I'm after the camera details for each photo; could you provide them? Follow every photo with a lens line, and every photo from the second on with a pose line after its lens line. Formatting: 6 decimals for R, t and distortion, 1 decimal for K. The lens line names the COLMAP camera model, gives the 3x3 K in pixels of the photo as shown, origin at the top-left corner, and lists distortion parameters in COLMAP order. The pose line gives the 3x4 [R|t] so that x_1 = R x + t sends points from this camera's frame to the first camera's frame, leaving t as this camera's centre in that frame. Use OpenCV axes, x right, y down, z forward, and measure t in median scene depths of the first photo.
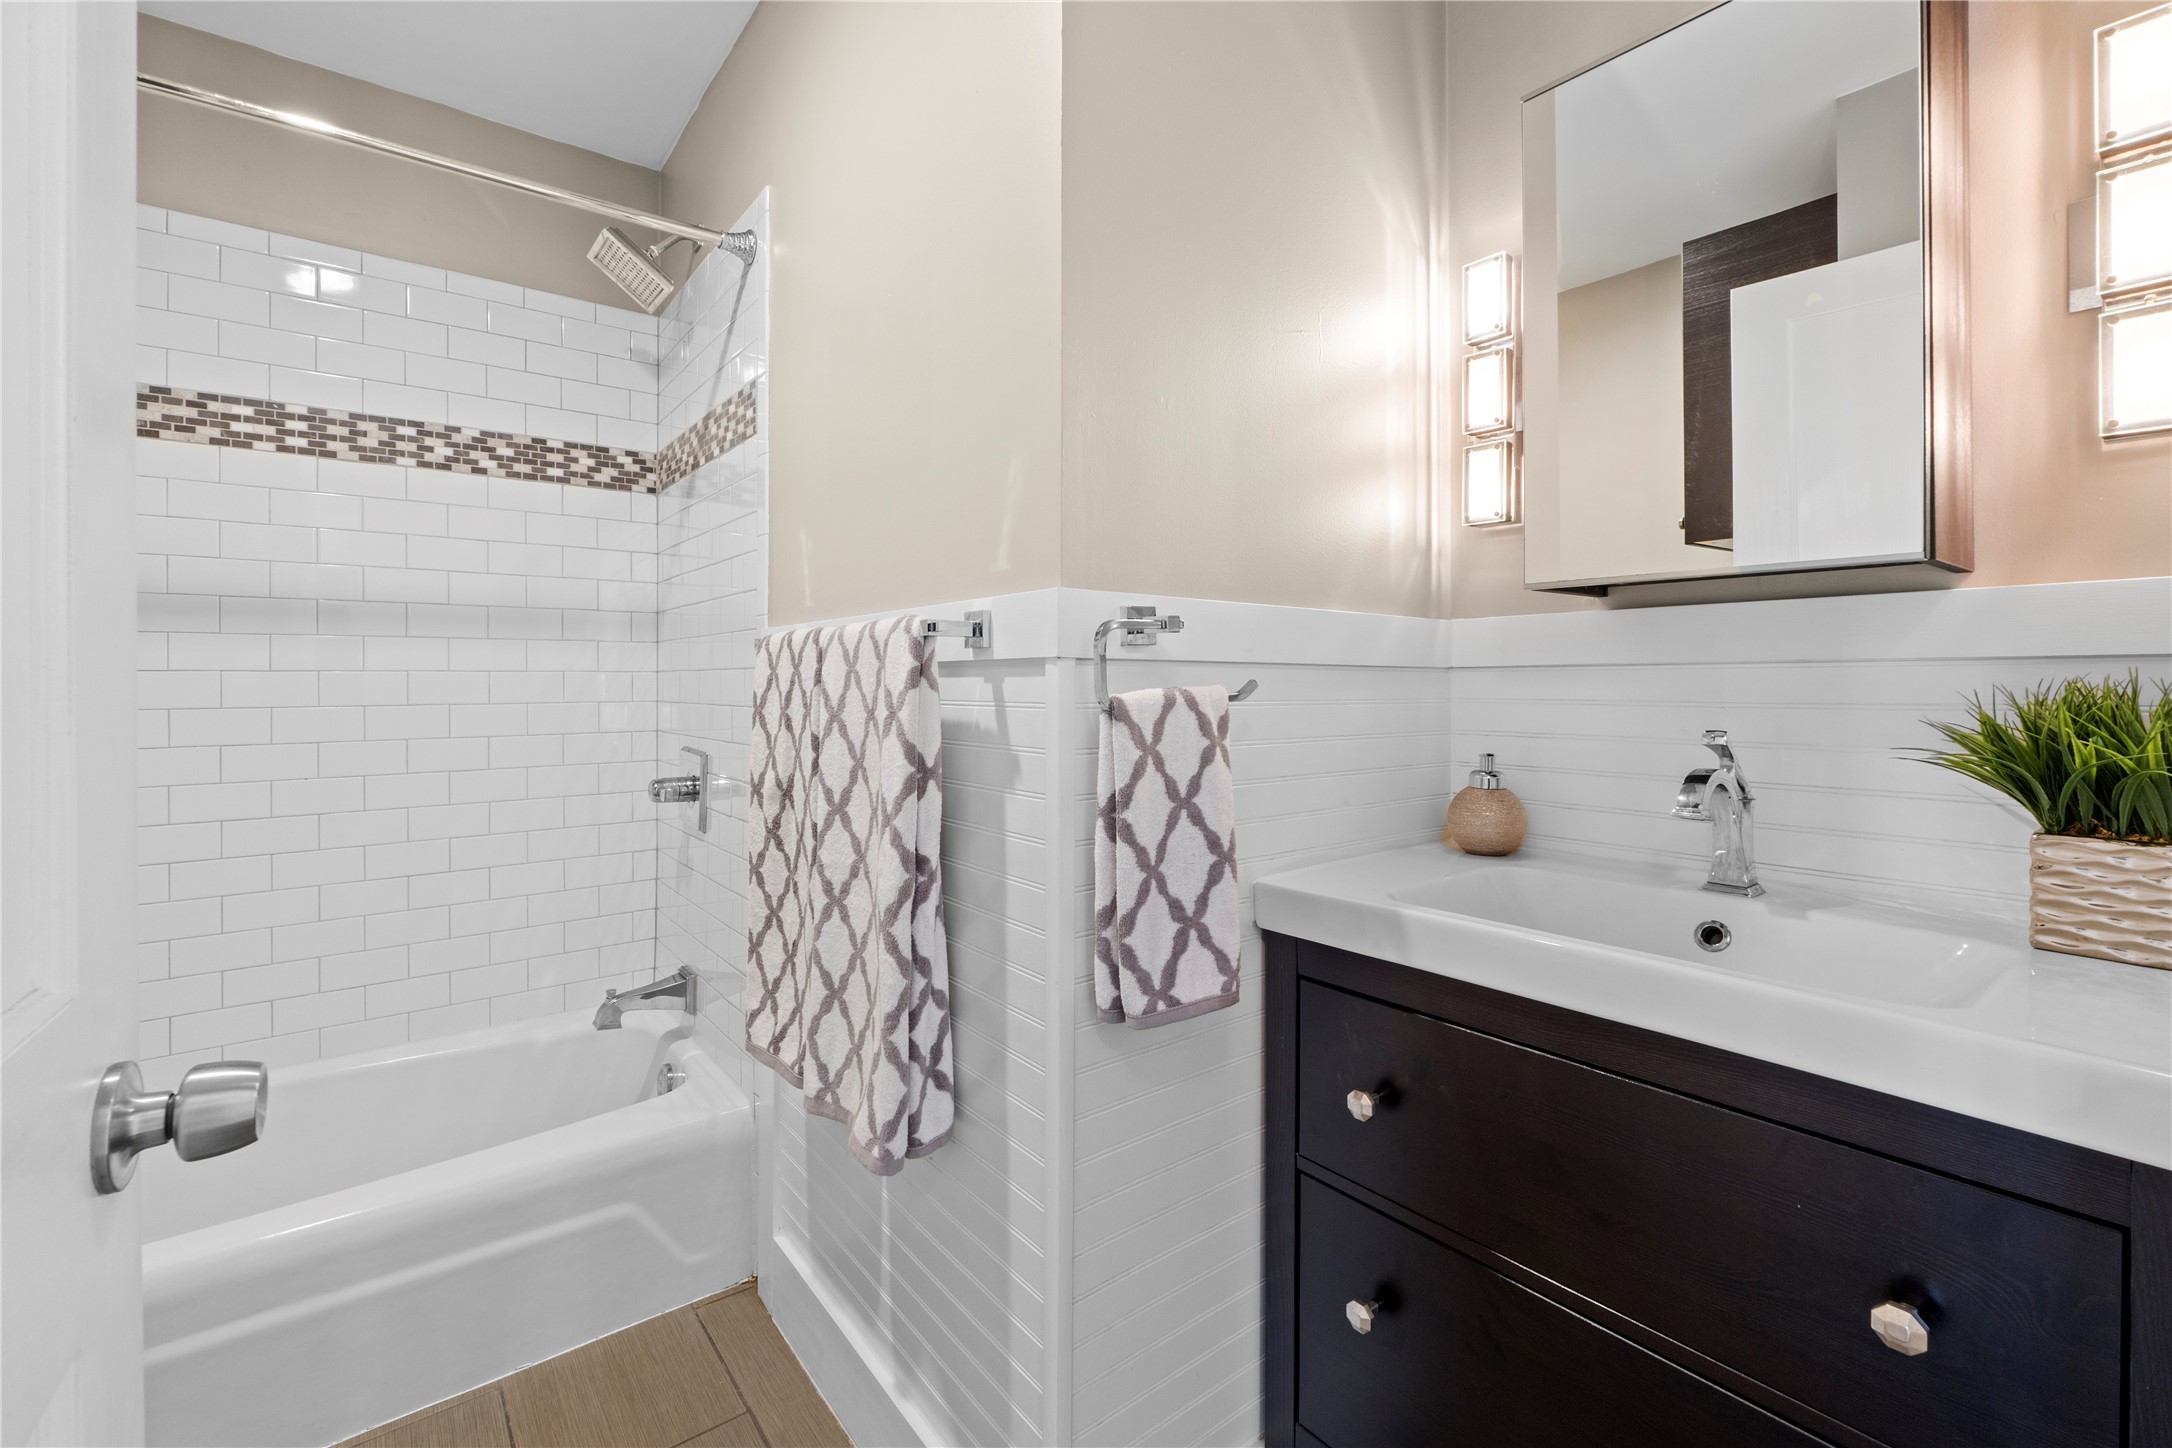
lens RADIAL K [[940.4, 0, 1063.3], [0, 940.4, 684.0], [0, 0, 1]] dist [-0.004367, -0.000113]
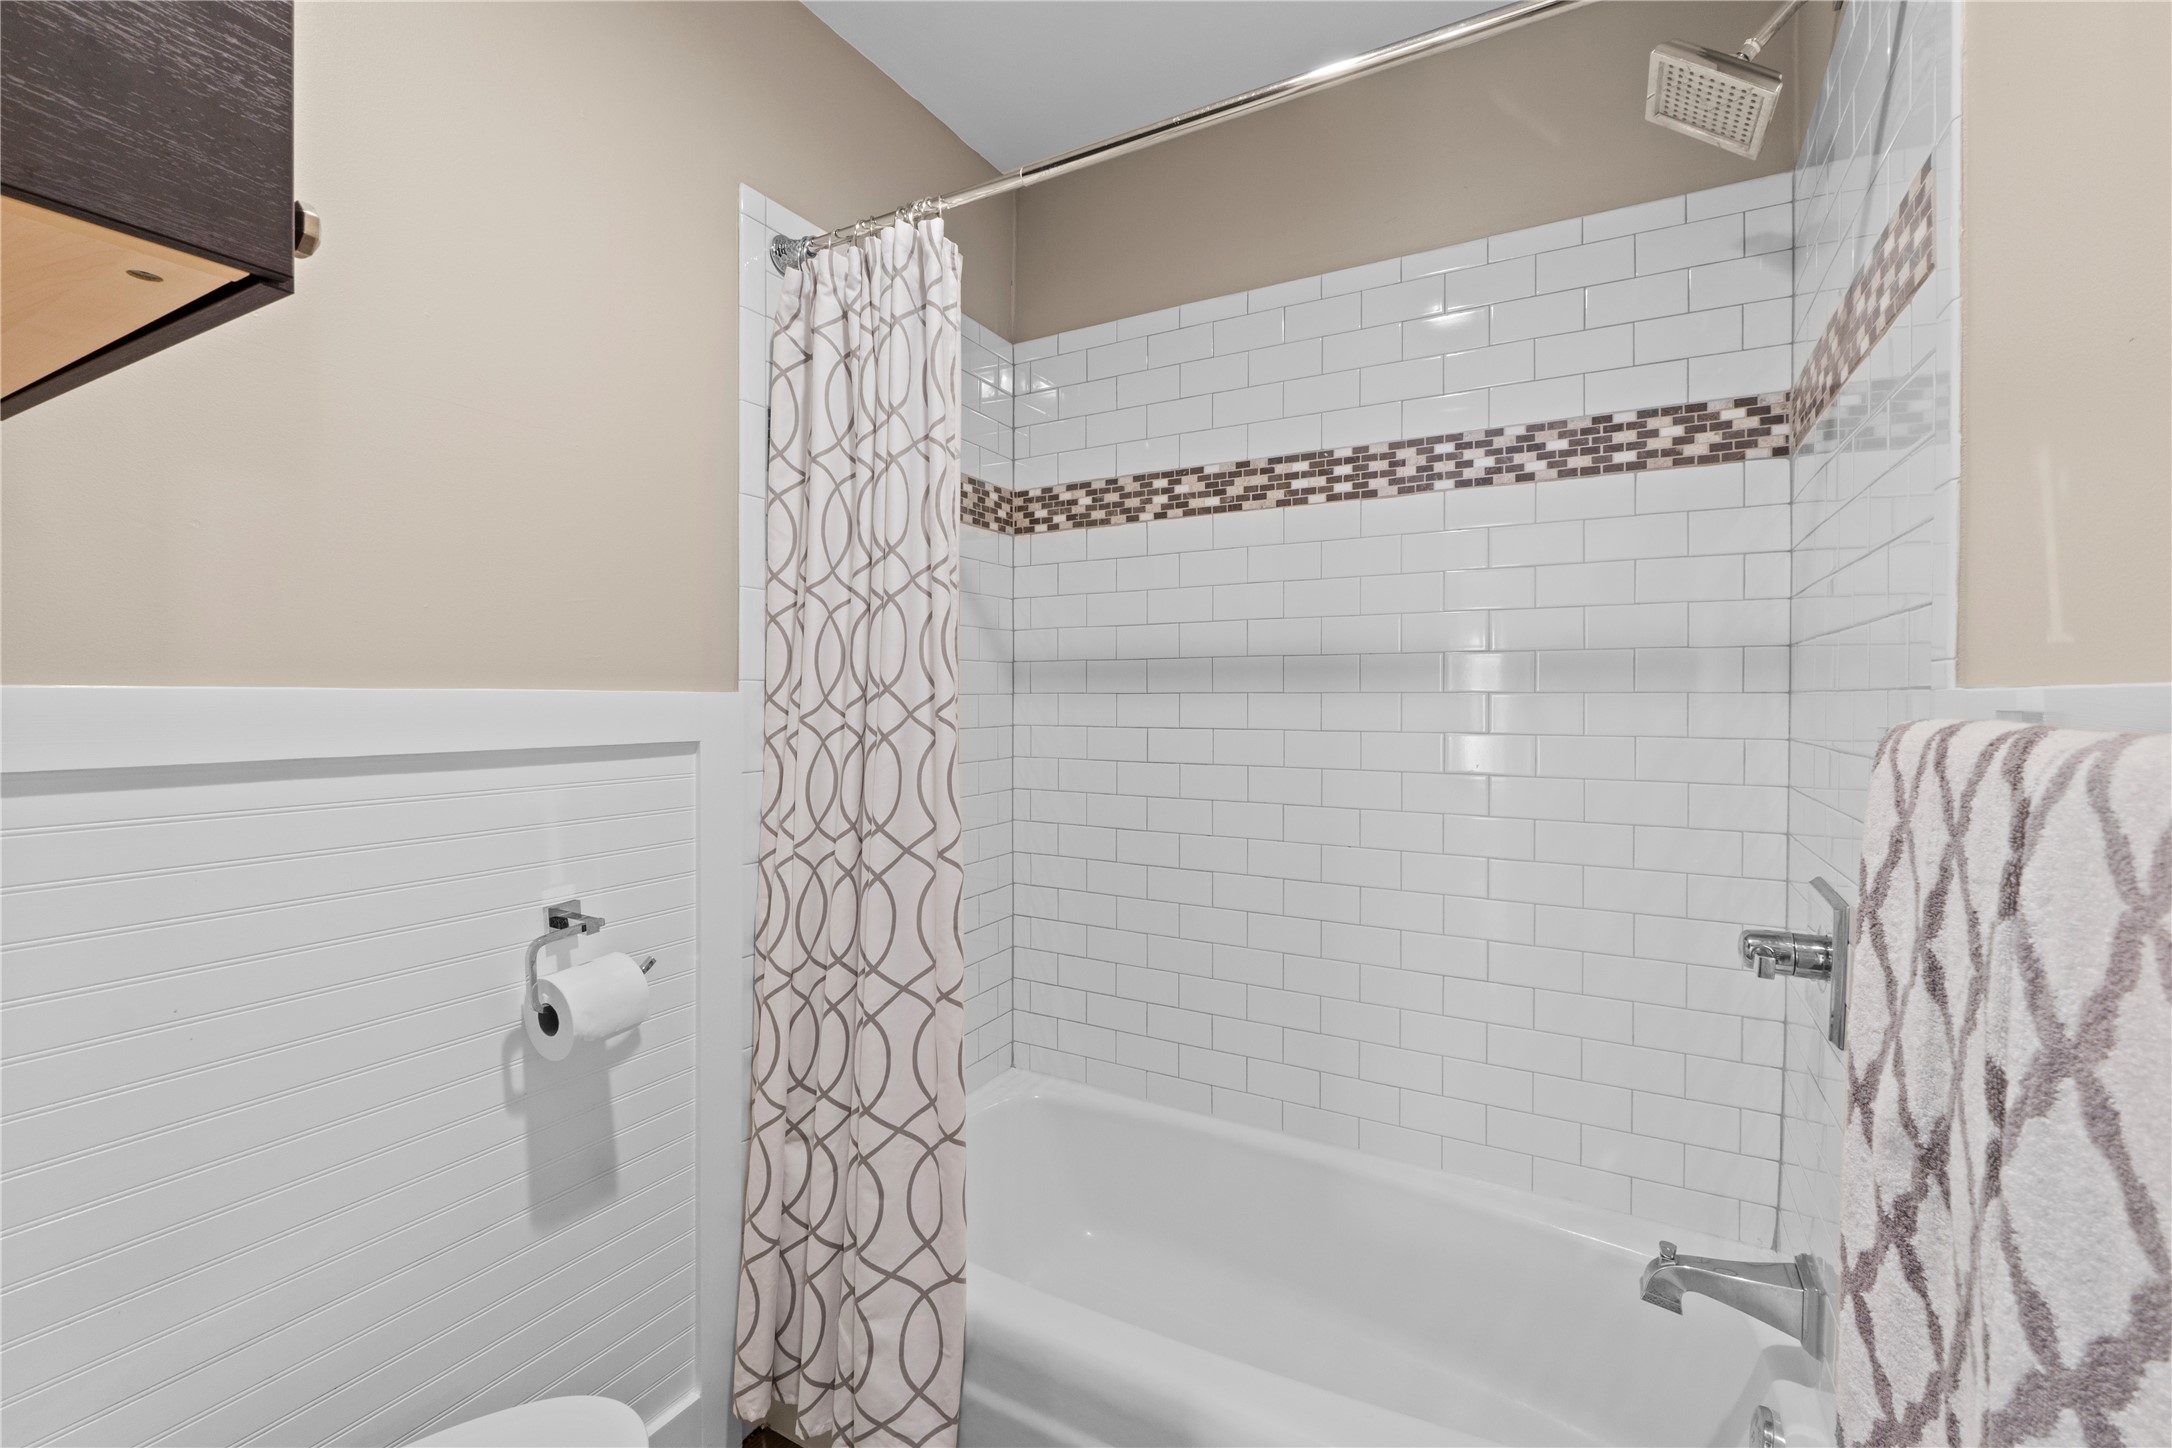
lens RADIAL K [[940.4, 0, 1079.7], [0, 940.4, 706.3], [0, 0, 1]] dist [-0.004367, -0.000113]
pose [[0.409277, 0.008230, -0.912373, -0.062716], [-0.003609, 0.999966, 0.007401, -0.043203], [0.912403, 0.000264, 0.409293, 0.356580]]
